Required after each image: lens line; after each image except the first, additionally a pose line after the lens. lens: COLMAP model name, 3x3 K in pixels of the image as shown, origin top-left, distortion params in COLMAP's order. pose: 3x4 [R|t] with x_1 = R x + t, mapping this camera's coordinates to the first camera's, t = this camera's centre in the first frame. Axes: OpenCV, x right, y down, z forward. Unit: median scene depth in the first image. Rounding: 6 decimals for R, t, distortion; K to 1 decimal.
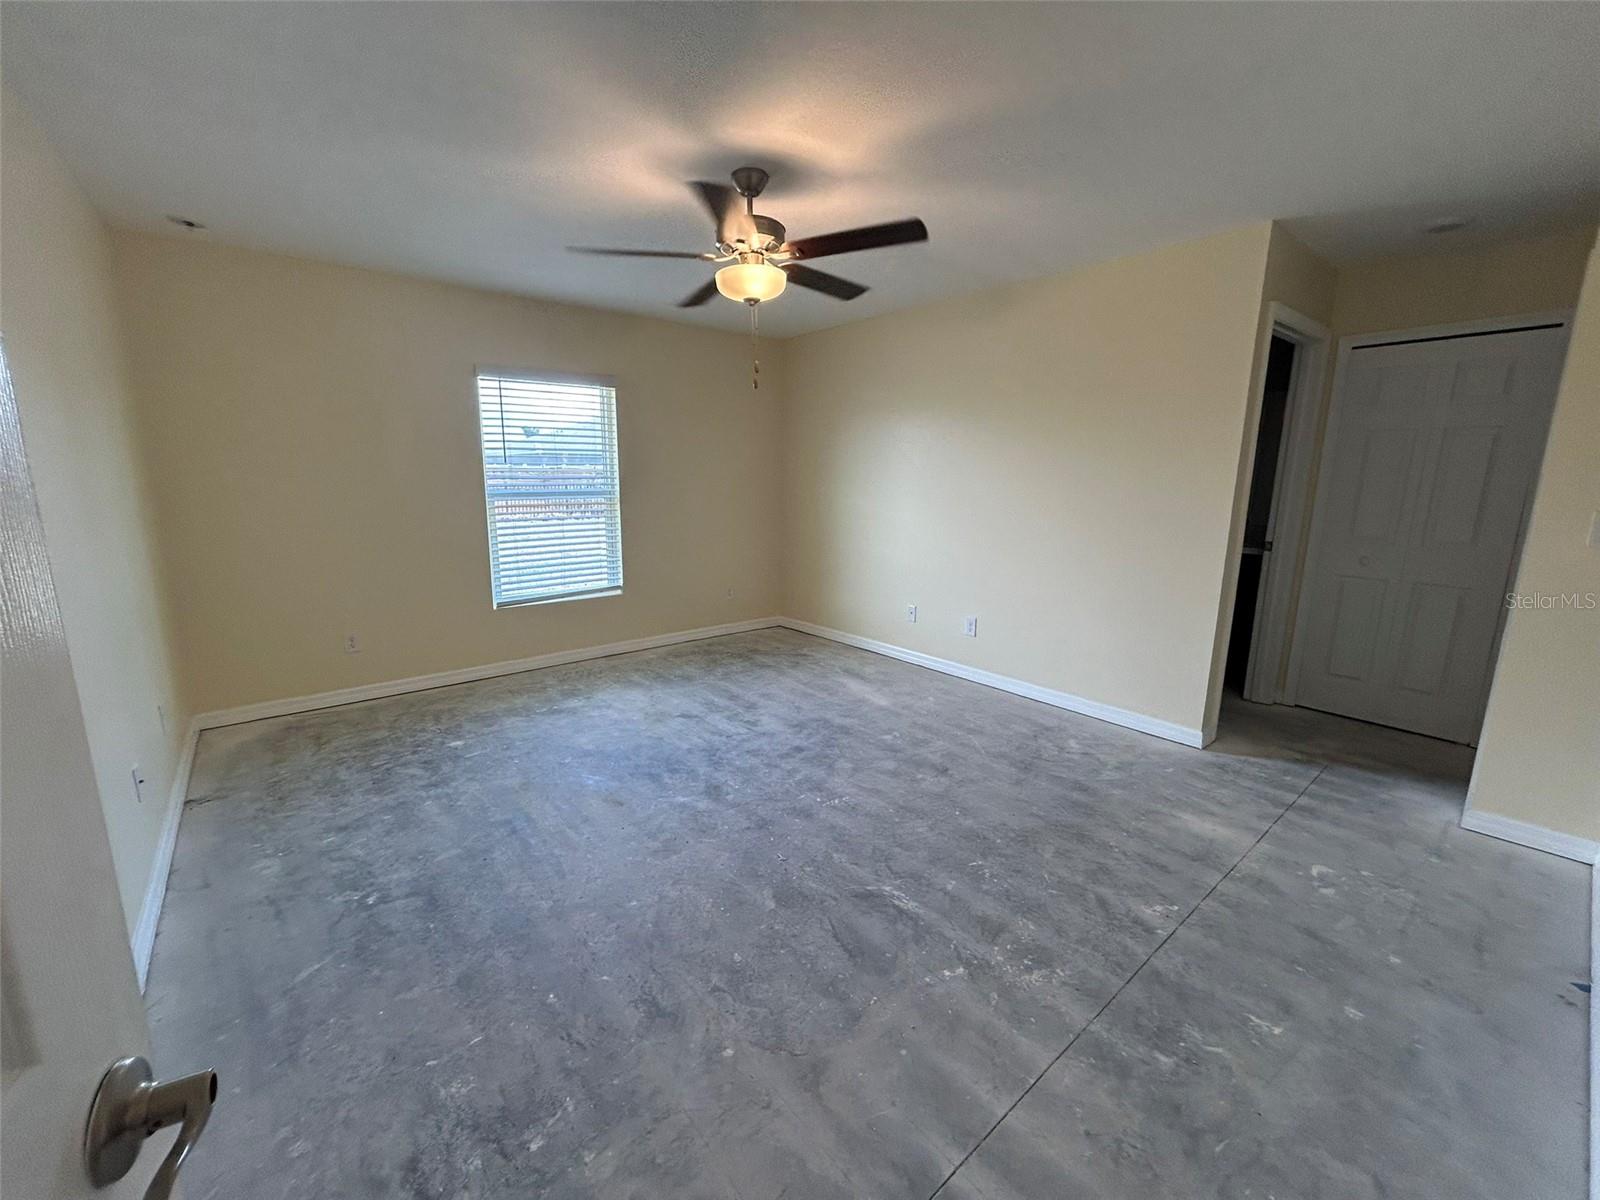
lens RADIAL K [[645.4, 0, 797.2], [0, 645.4, 597.8], [0, 0, 1]] dist [-0.000136, 0.000150]
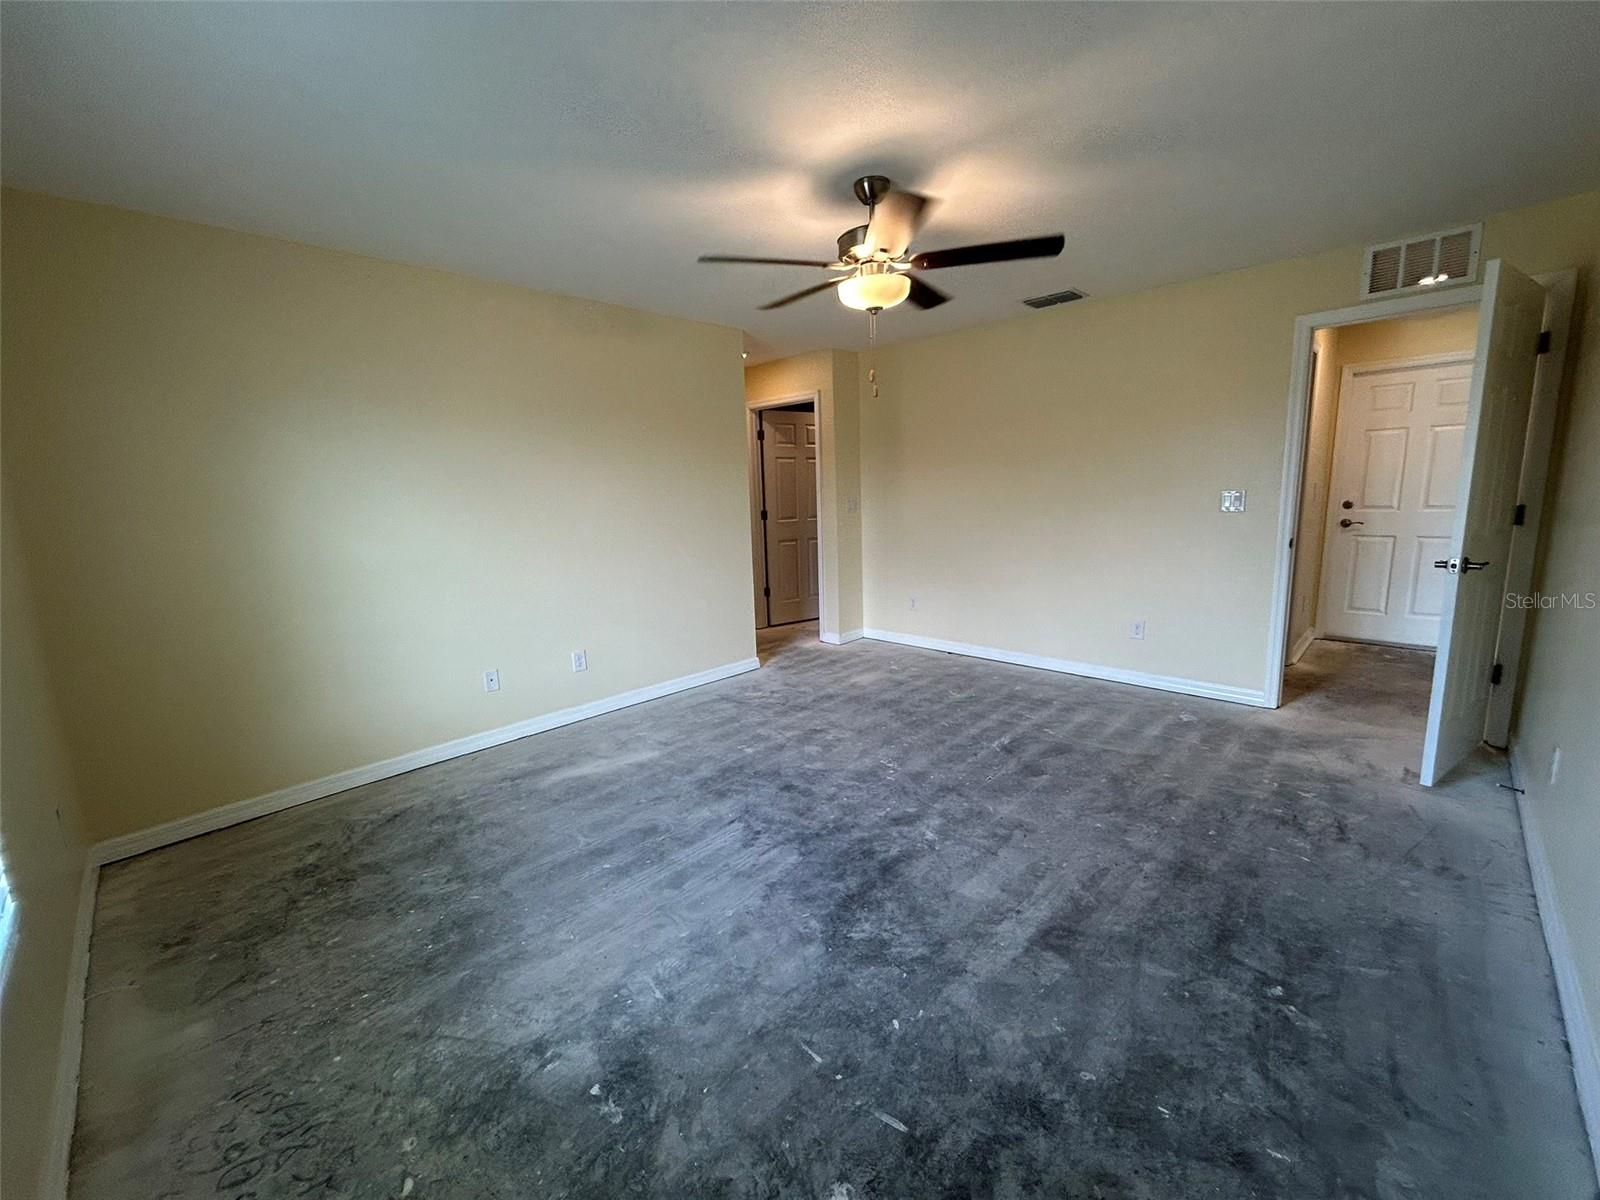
lens RADIAL K [[645.4, 0, 797.2], [0, 645.4, 597.8], [0, 0, 1]] dist [-0.000136, 0.000150]
pose [[-0.106761, -0.168773, 0.979856, -0.944961], [0.221849, 0.956601, 0.188939, -0.212939], [-0.969219, 0.237552, -0.064685, 1.098136]]
